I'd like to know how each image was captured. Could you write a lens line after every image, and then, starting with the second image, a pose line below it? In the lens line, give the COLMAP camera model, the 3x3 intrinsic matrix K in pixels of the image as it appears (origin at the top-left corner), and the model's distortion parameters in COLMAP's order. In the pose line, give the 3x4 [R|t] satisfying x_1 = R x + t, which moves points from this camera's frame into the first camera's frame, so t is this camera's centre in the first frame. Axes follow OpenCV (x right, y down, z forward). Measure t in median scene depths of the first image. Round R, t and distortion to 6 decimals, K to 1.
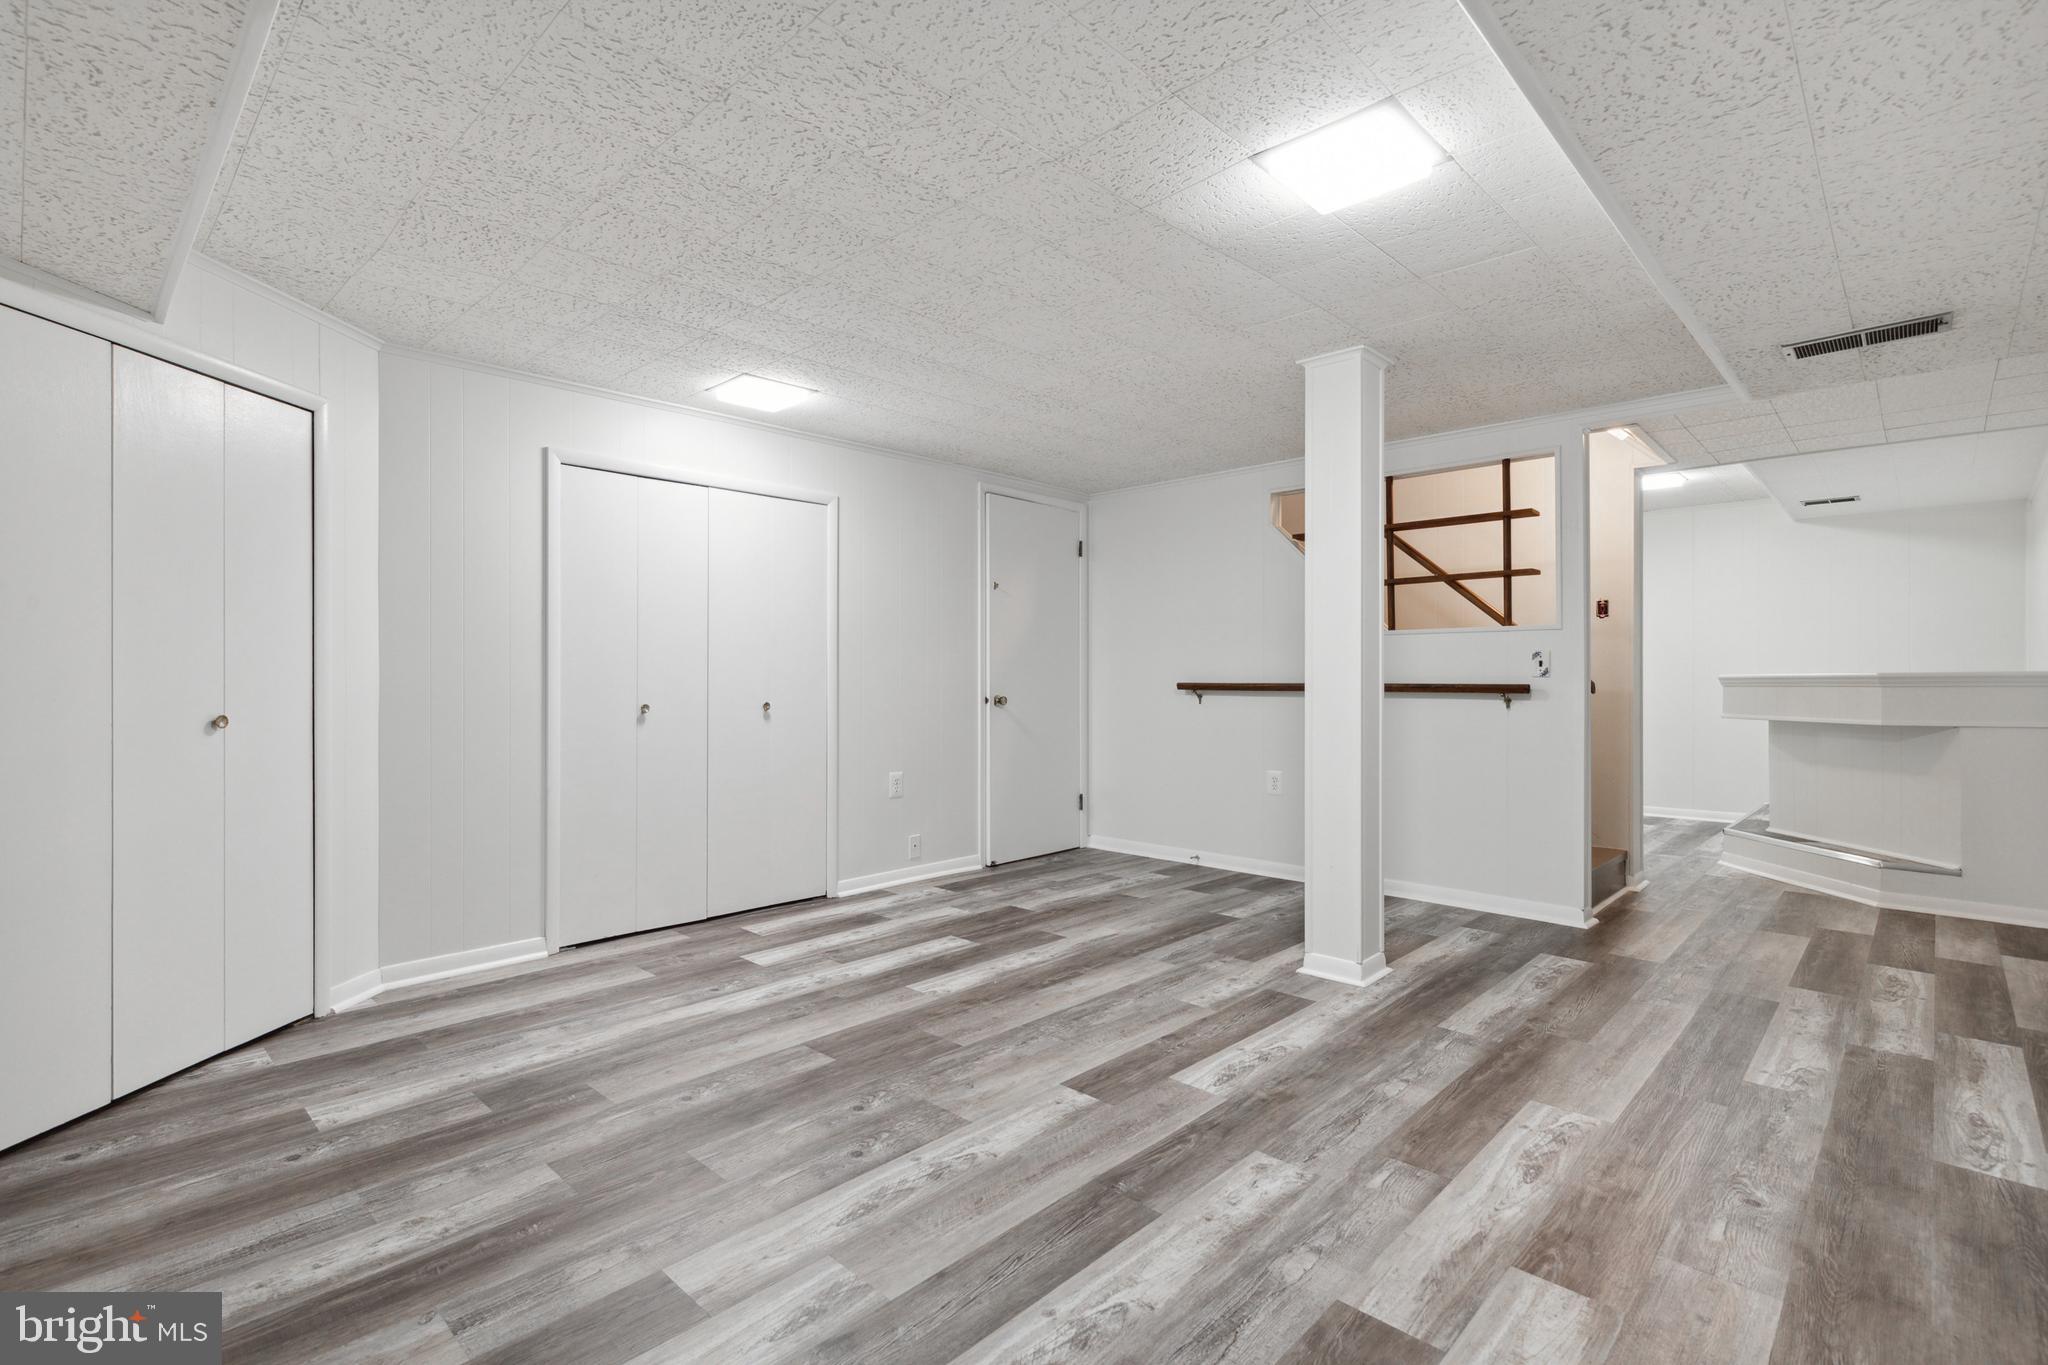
lens RADIAL K [[941.9, 0, 1023.8], [0, 941.9, 679.8], [0, 0, 1]] dist [0.014258, -0.001375]
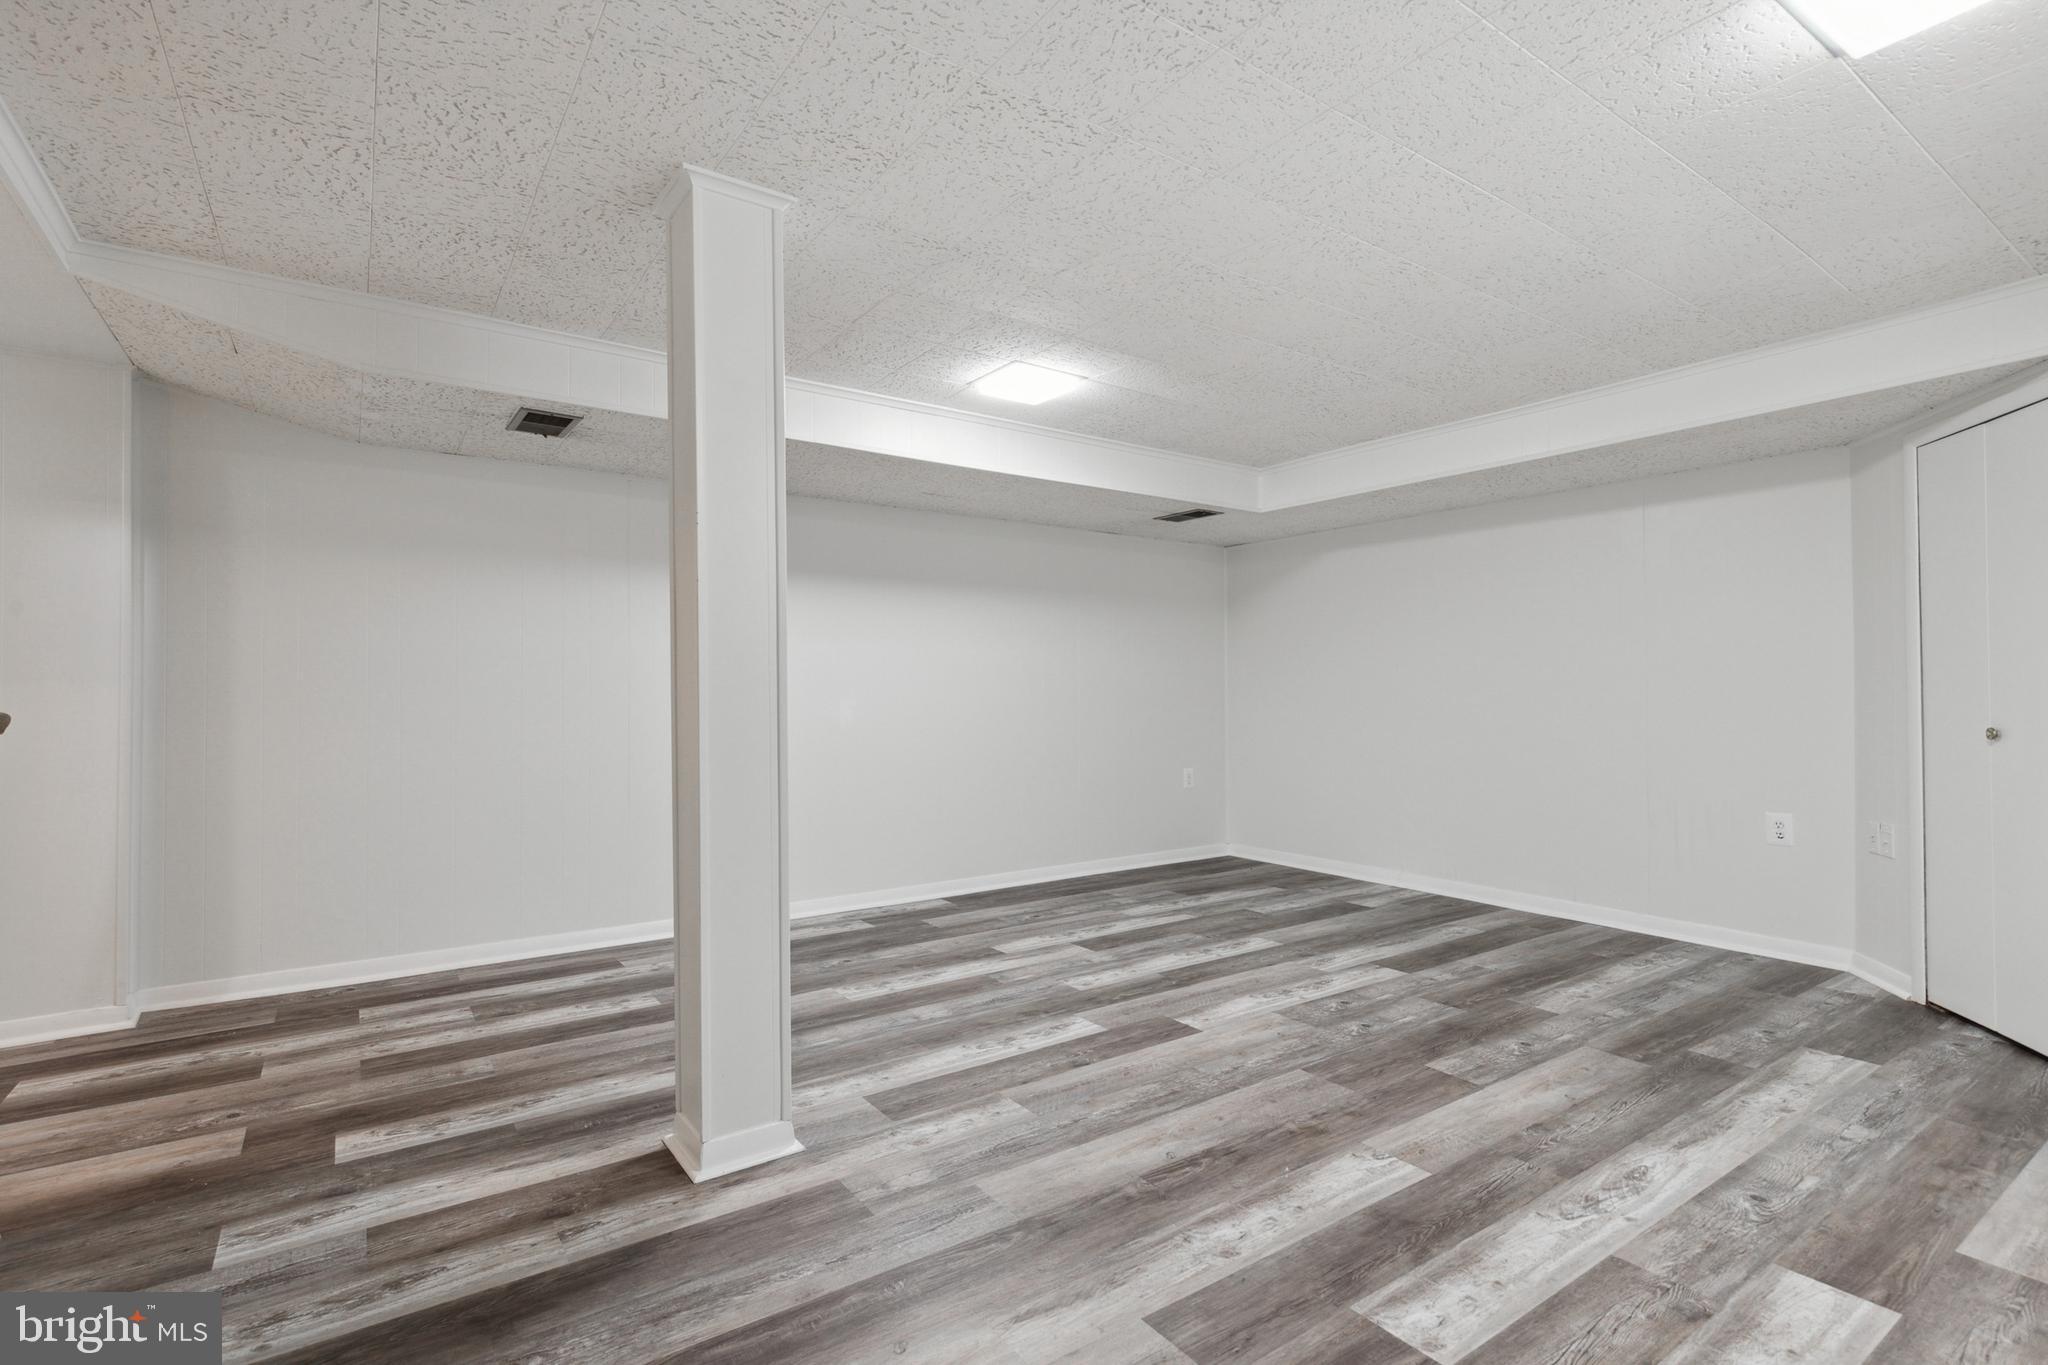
lens RADIAL K [[941.9, 0, 1024.0], [0, 941.9, 683.7], [0, 0, 1]] dist [0.014258, -0.001375]
pose [[-0.979330, 0.002851, 0.202250, 0.015857], [0.002168, 0.999991, -0.003599, -0.005558], [-0.202258, -0.003086, -0.979327, 1.974669]]
